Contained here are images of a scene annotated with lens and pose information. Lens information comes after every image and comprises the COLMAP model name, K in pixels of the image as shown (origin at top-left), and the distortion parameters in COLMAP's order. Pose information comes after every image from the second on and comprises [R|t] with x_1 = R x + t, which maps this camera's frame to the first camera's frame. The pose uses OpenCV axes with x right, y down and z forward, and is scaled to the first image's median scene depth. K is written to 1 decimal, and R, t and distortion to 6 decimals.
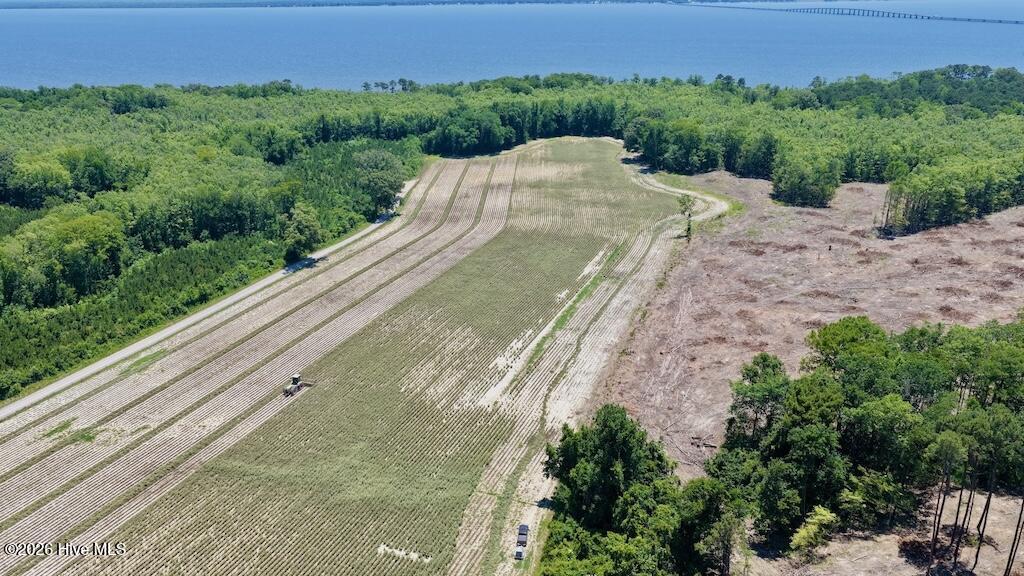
lens RADIAL K [[851.2, 0, 512.8], [0, 851.2, 285.9], [0, 0, 1]] dist [-0.018124, 0.048292]
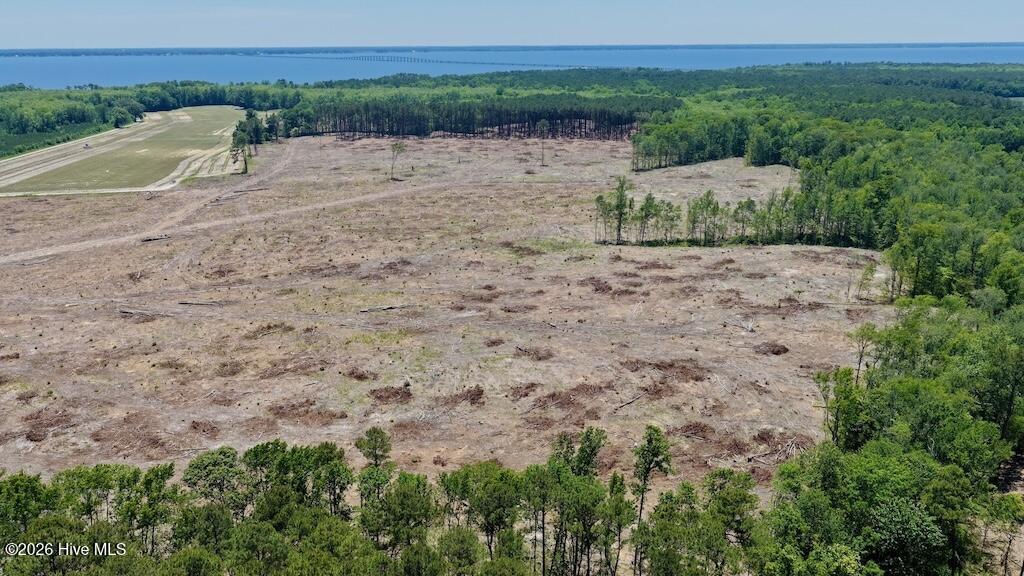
lens RADIAL K [[851.2, 0, 512.8], [0, 851.2, 285.9], [0, 0, 1]] dist [-0.018124, 0.048292]
pose [[0.888048, -0.121224, 0.443481, -0.218128], [0.147408, 0.988762, -0.024903, 0.387423], [-0.435479, 0.087488, 0.895938, -1.026885]]
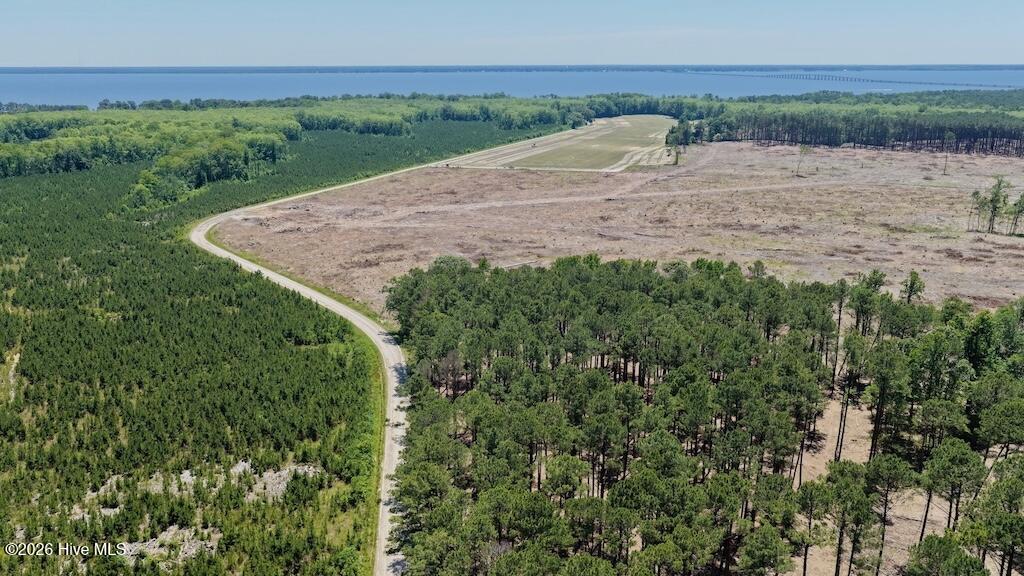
lens RADIAL K [[851.2, 0, 512.8], [0, 851.2, 285.9], [0, 0, 1]] dist [-0.018124, 0.048292]
pose [[0.999961, 0.007456, 0.004688, -0.274128], [-0.007073, 0.996998, -0.077098, 0.451525], [-0.005248, 0.077062, 0.997012, -1.208694]]
